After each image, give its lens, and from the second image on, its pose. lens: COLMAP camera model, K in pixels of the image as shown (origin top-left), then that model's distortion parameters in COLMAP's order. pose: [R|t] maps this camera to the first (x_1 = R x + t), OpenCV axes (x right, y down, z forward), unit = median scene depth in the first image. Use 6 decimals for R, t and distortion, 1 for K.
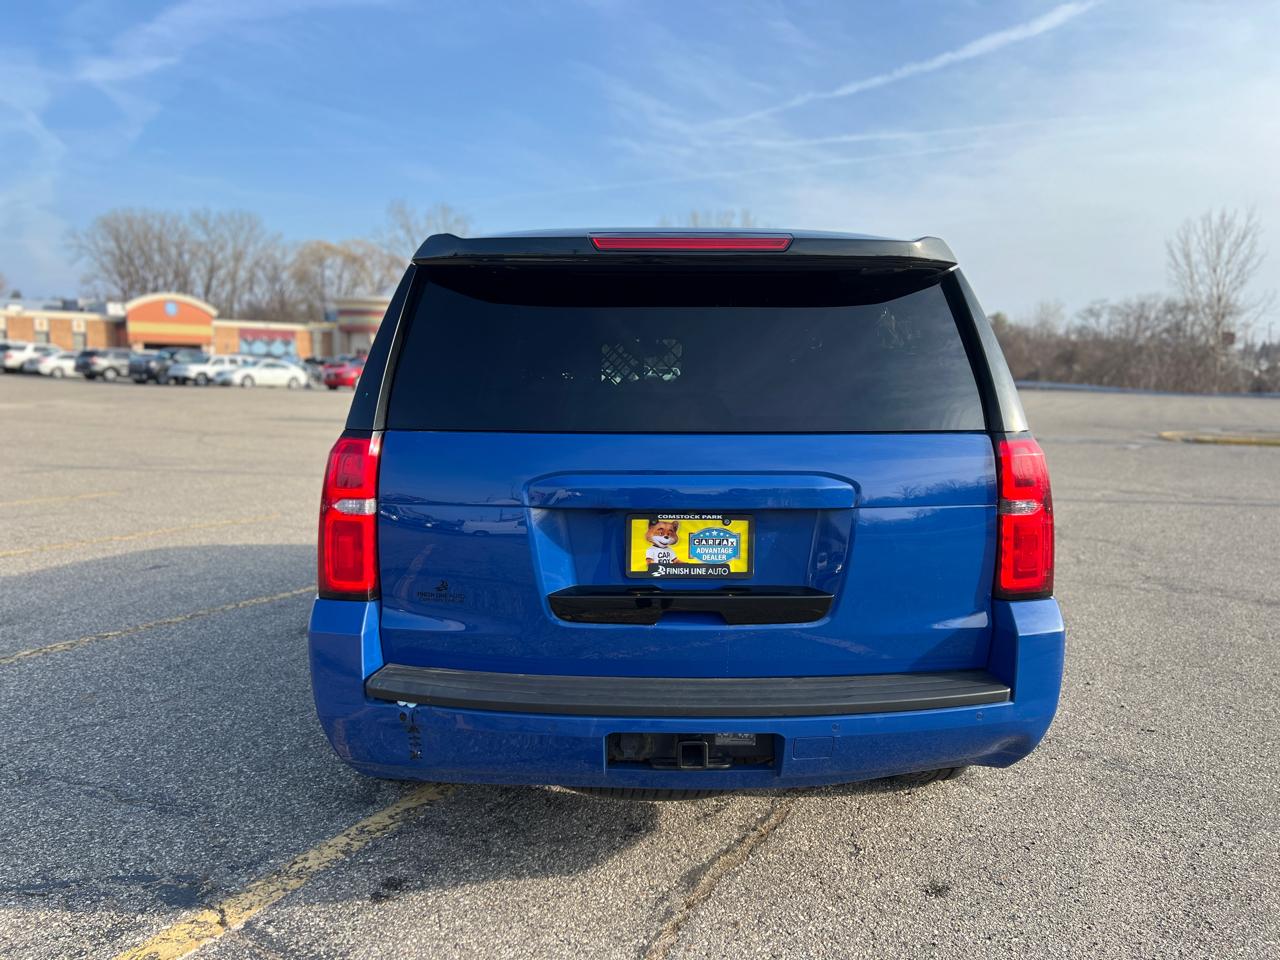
lens RADIAL K [[1010.8, 0, 647.2], [0, 1010.8, 483.4], [0, 0, 1]] dist [0.021610, -0.004895]
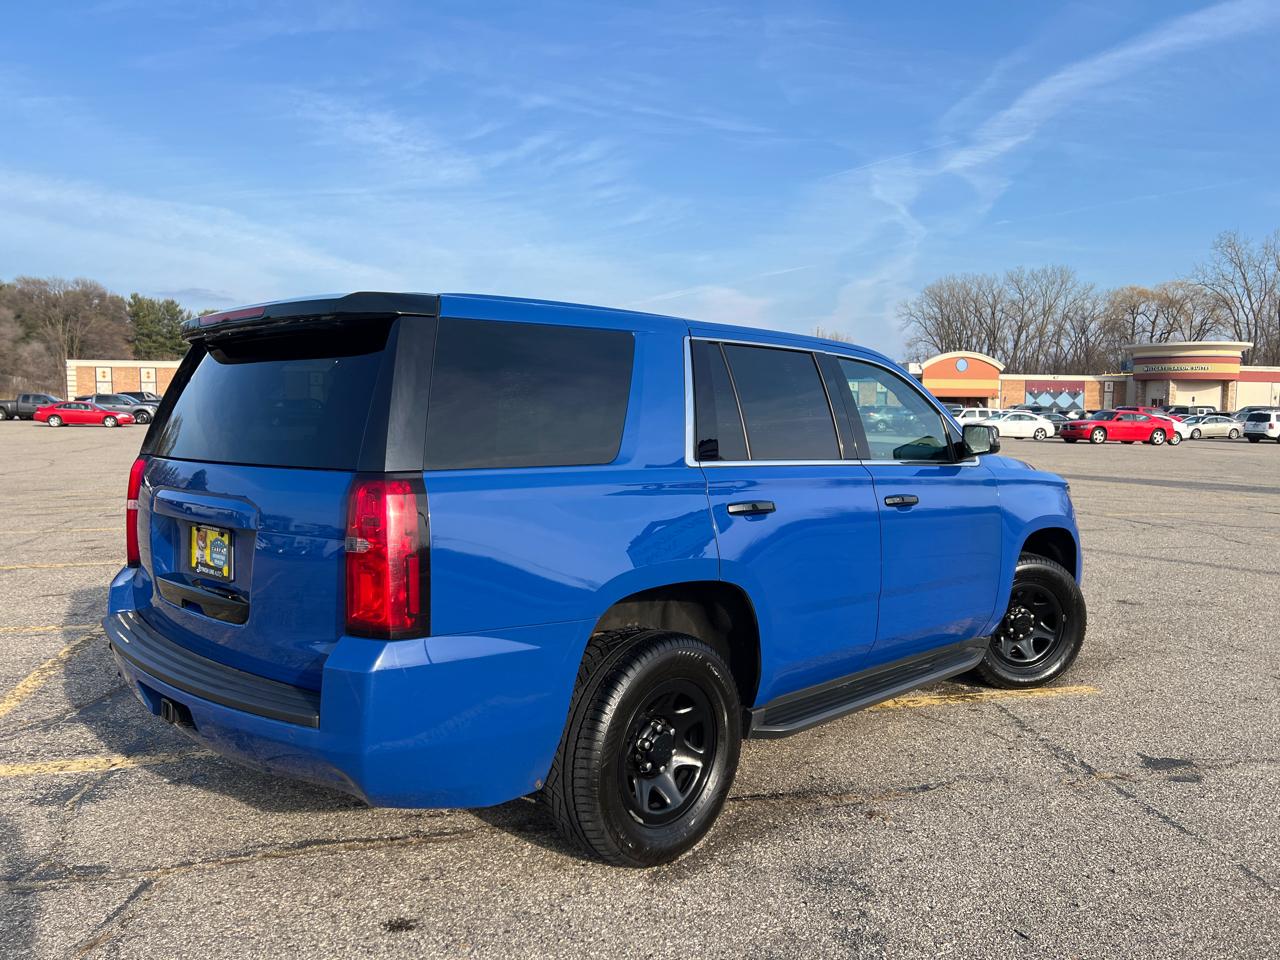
lens RADIAL K [[1010.8, 0, 647.2], [0, 1010.8, 483.4], [0, 0, 1]] dist [0.021610, -0.004895]
pose [[0.672197, 0.042905, -0.739129, 0.095000], [-0.081200, 0.996569, -0.015998, -0.003315], [0.735906, 0.070772, 0.673374, 0.038120]]
